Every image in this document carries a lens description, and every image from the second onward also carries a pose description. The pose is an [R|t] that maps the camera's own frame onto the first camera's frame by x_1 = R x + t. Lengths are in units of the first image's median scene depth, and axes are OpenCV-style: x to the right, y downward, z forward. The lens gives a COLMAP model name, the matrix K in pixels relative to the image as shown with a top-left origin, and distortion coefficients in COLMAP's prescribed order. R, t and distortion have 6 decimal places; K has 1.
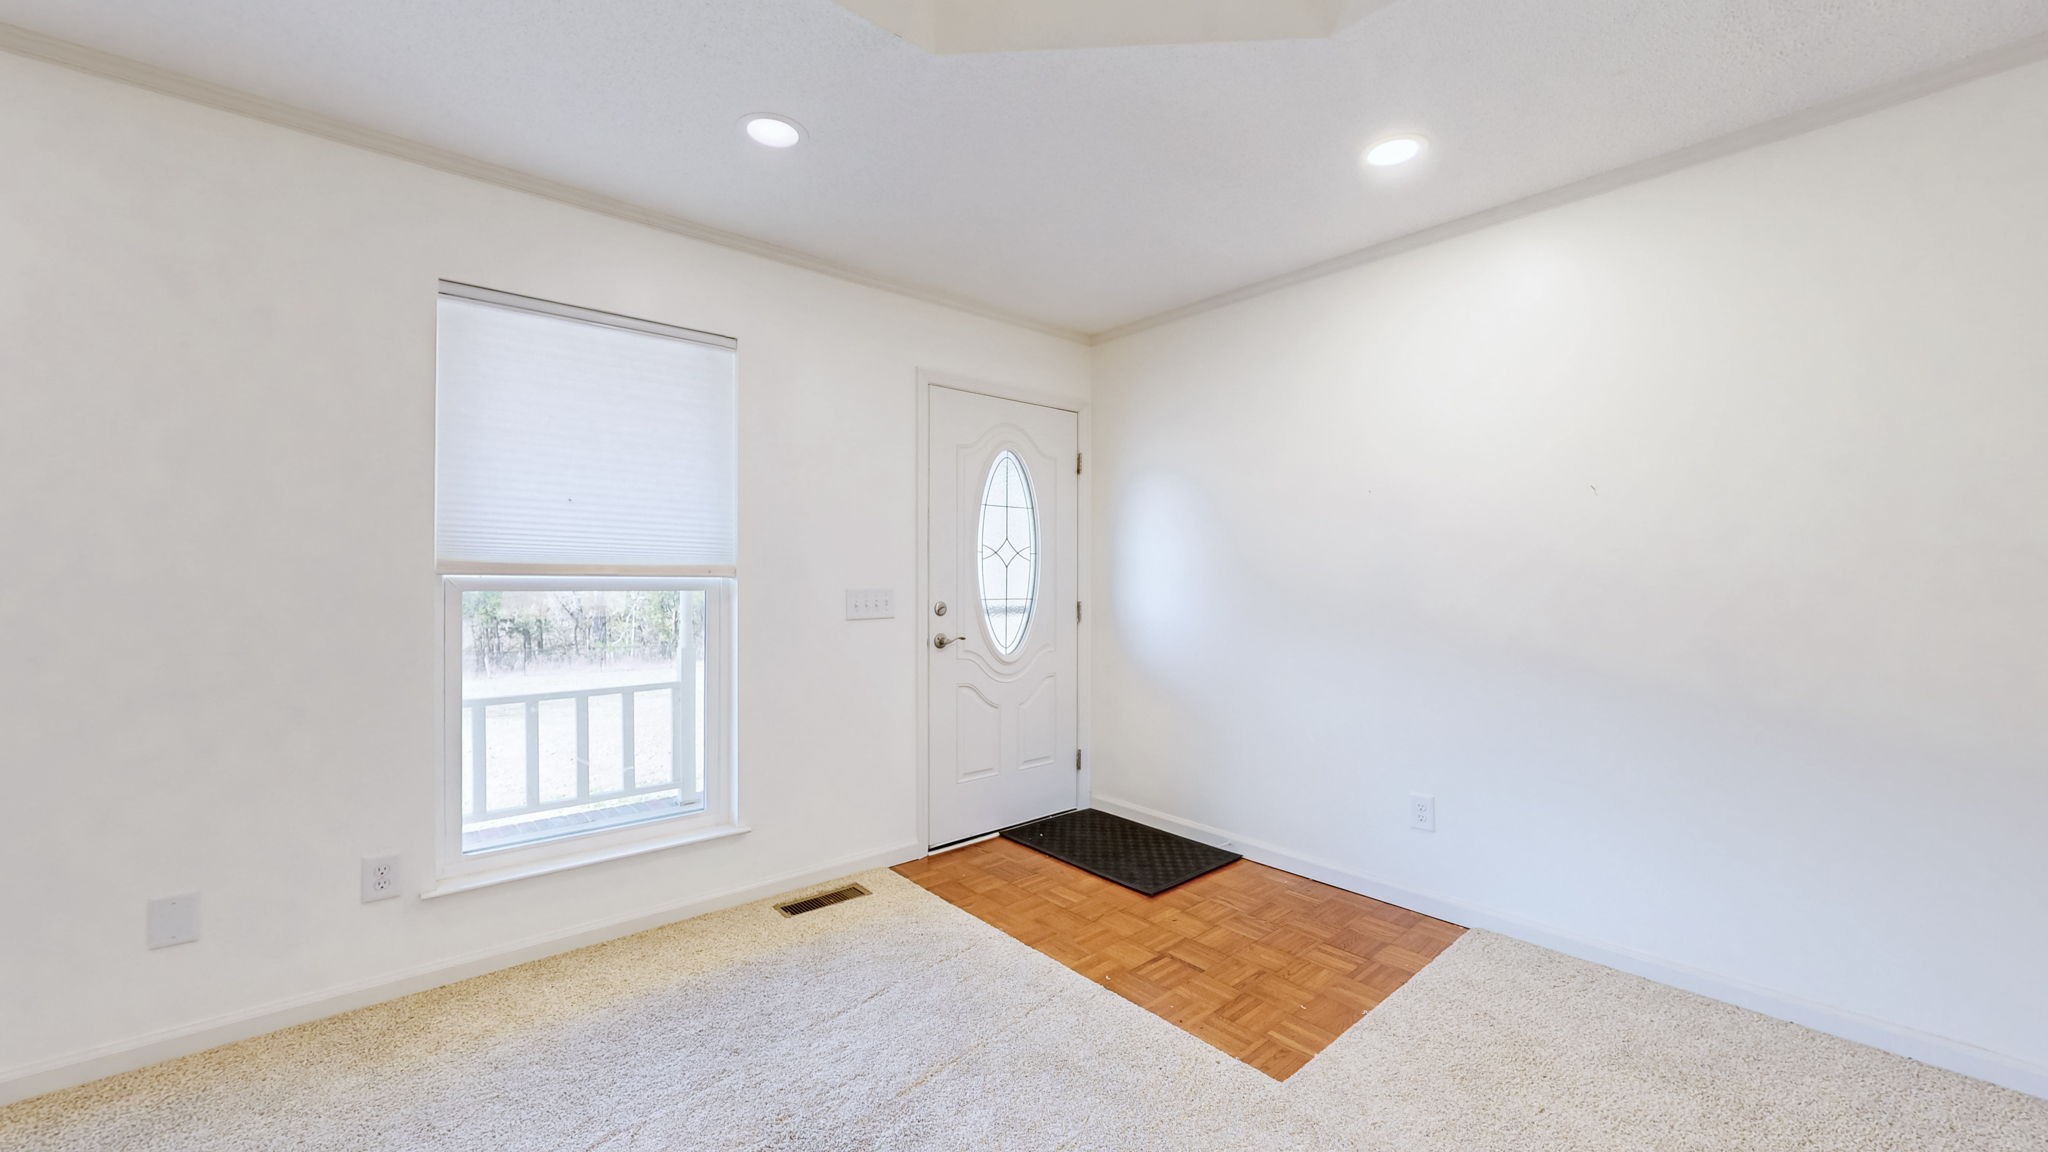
lens RADIAL K [[785.9, 0, 1034.1], [0, 785.9, 573.9], [0, 0, 1]] dist [-0.003935, -0.000102]
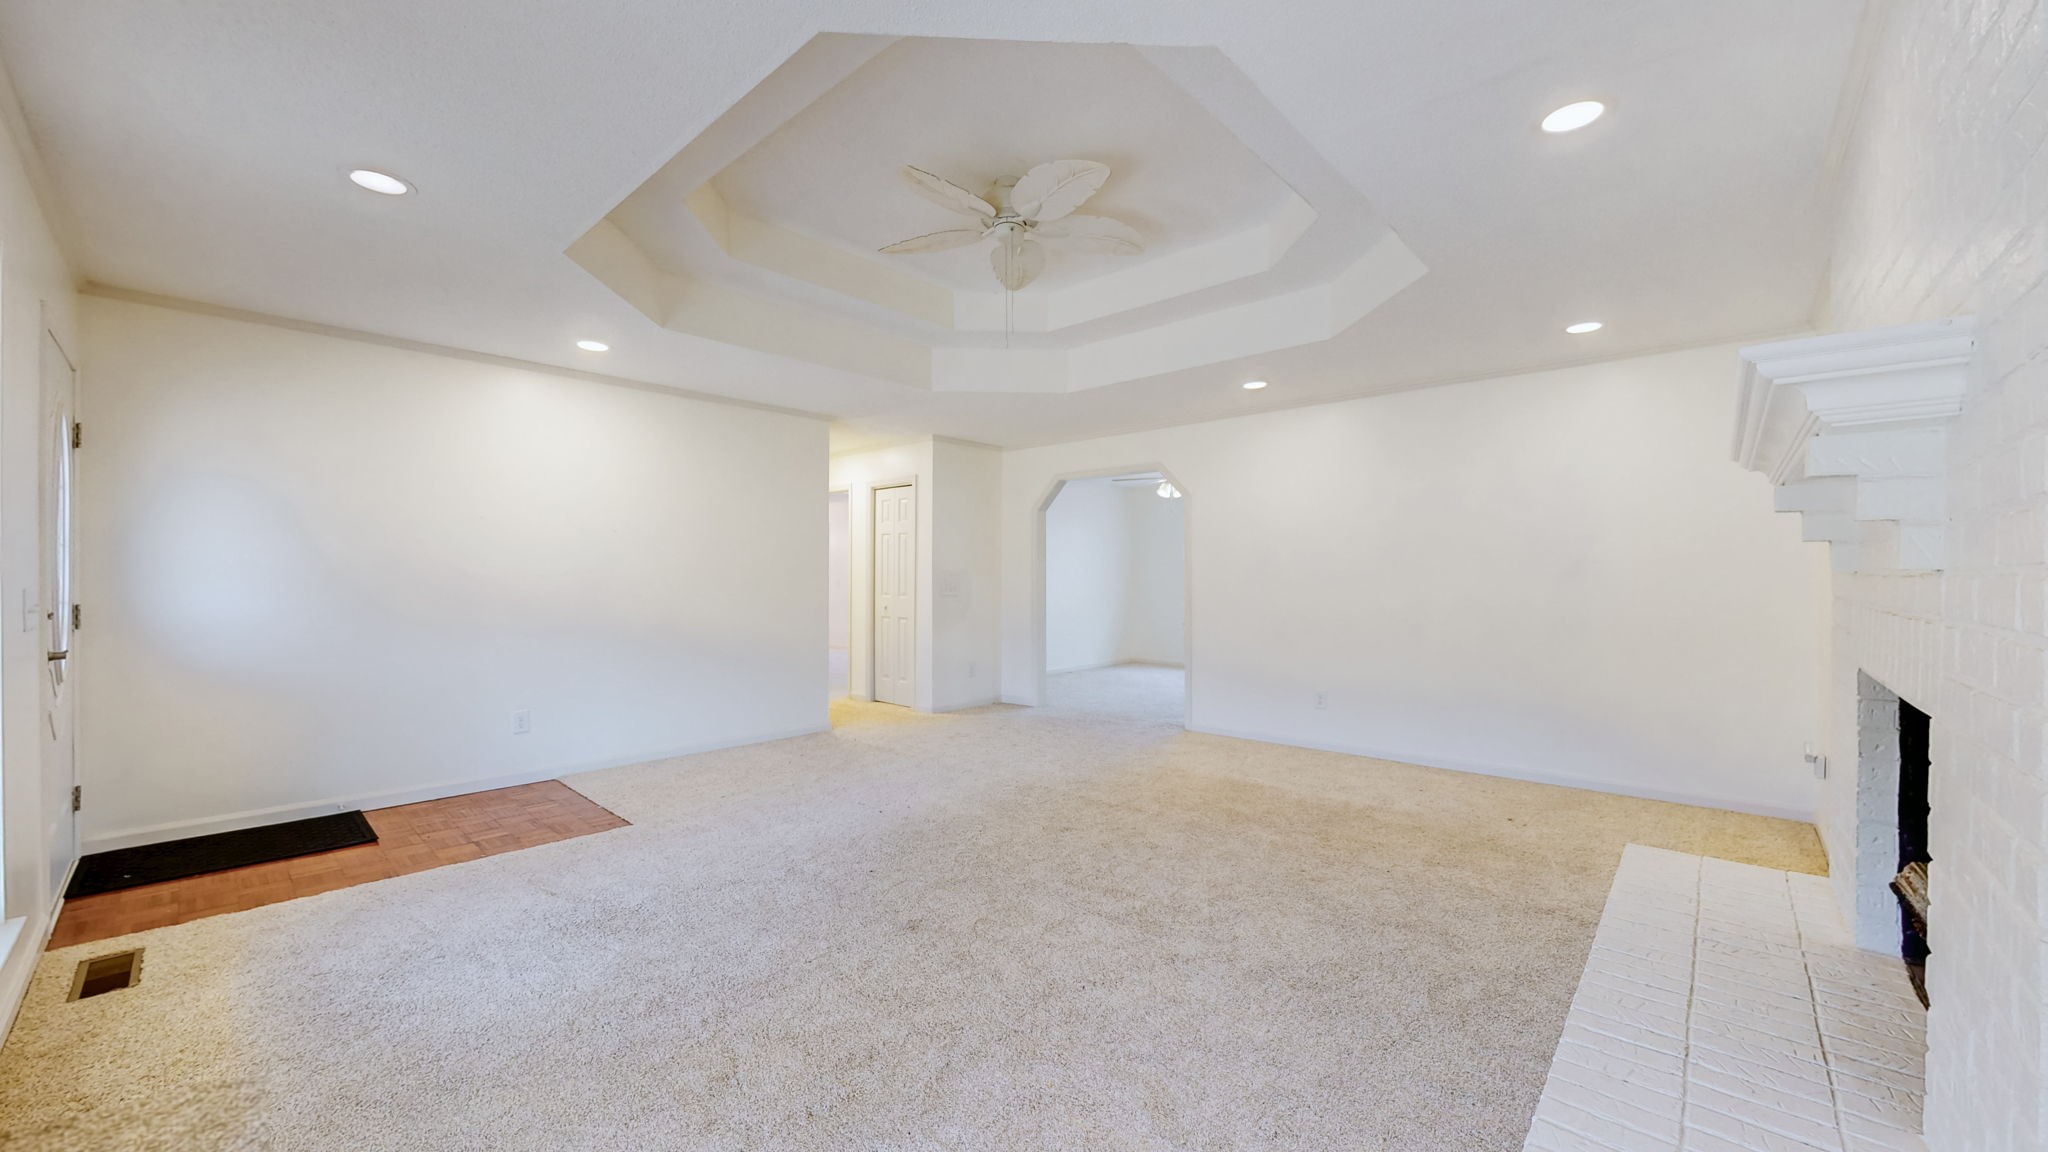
lens RADIAL K [[785.9, 0, 1023.5], [0, 785.9, 579.9], [0, 0, 1]] dist [-0.003935, -0.000102]
pose [[-0.124540, 0.005154, 0.992201, -1.125146], [0.004952, 0.999977, -0.004573, 0.025435], [-0.992202, 0.004344, -0.124563, 0.169918]]
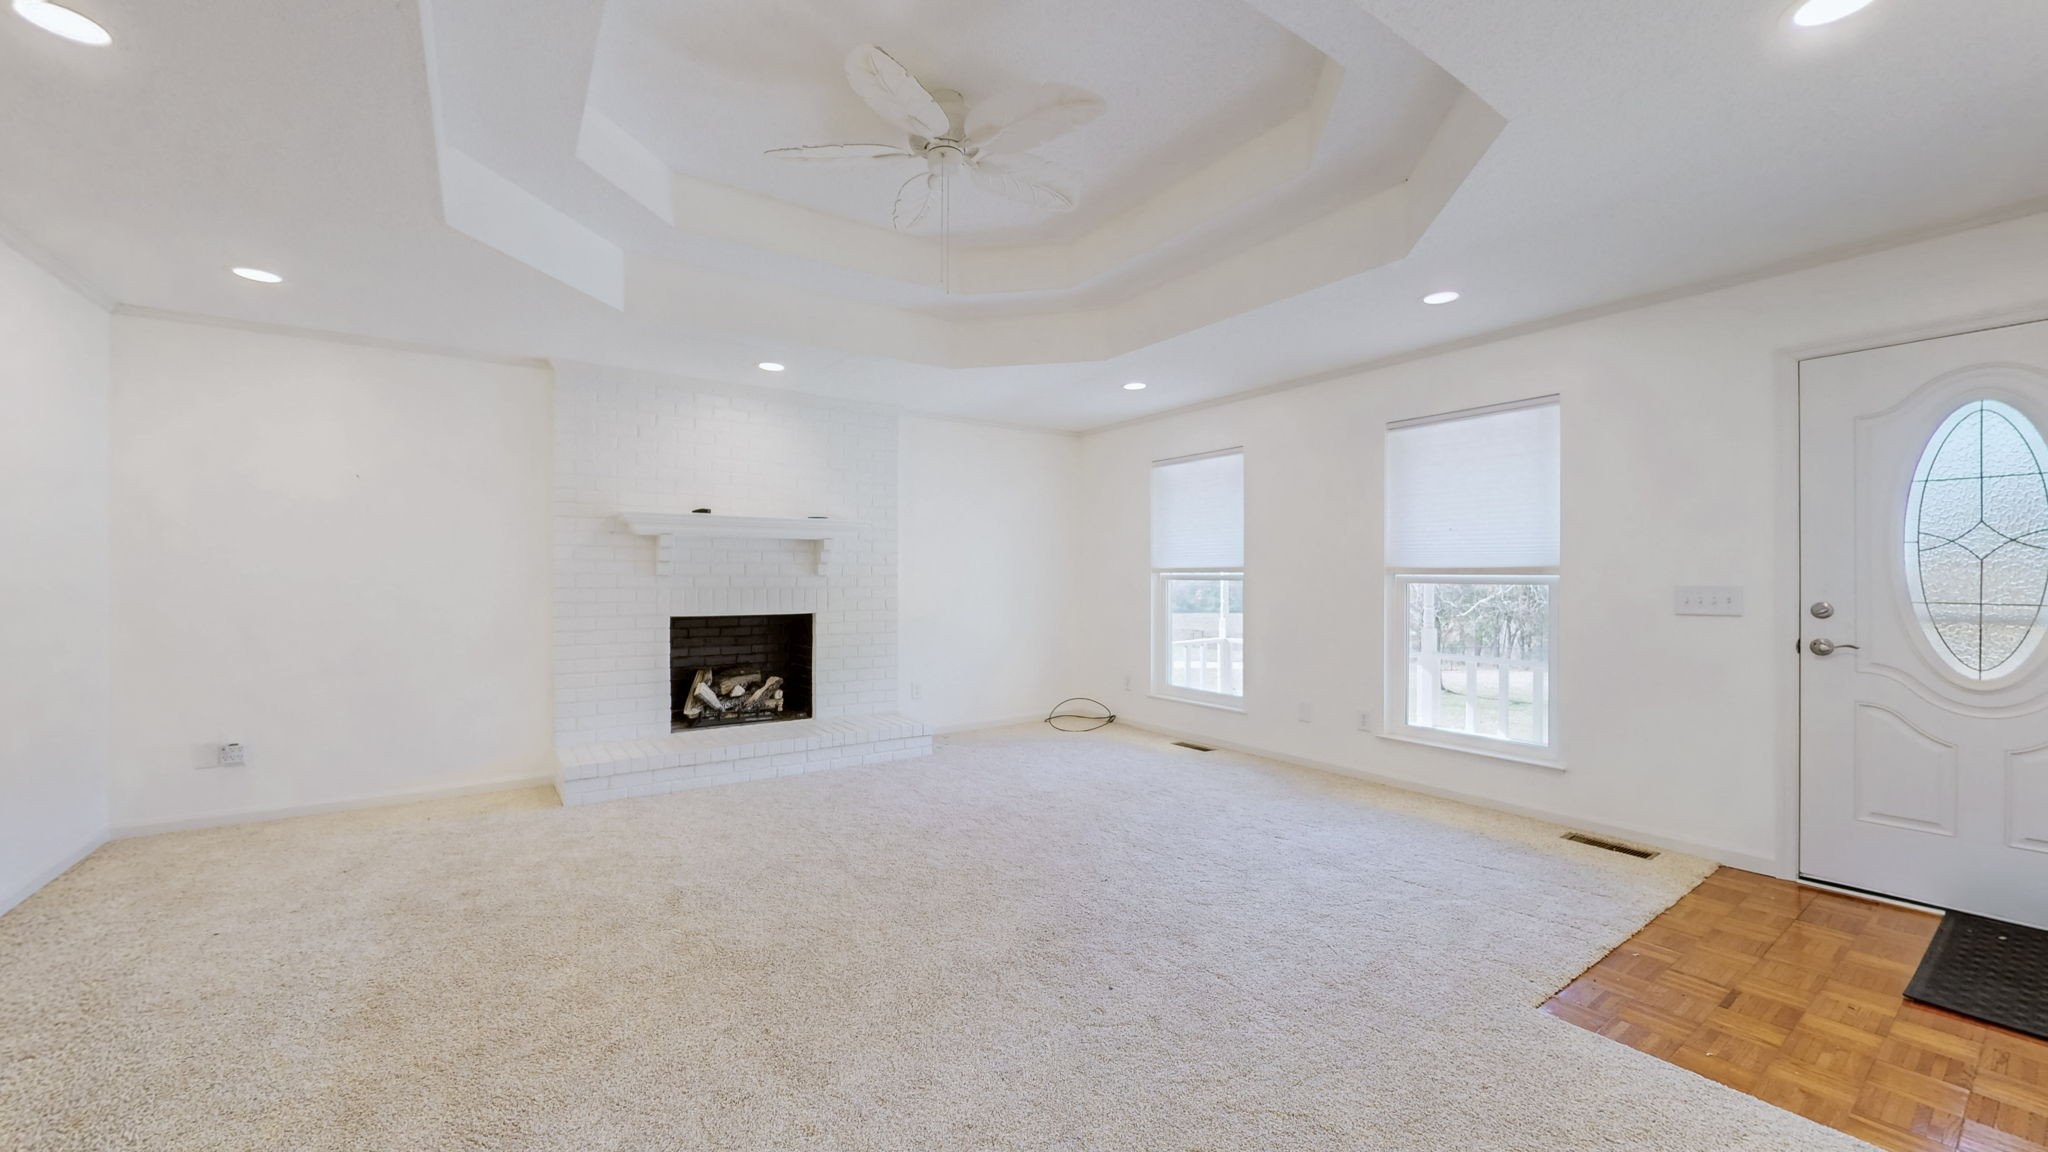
lens RADIAL K [[785.9, 0, 1020.8], [0, 785.9, 579.3], [0, 0, 1]] dist [-0.003935, -0.000102]
pose [[-0.118741, -0.002655, -0.992922, 0.981801], [-0.001946, 0.999995, -0.002441, 0.015468], [0.992923, 0.001642, -0.118745, 0.248967]]
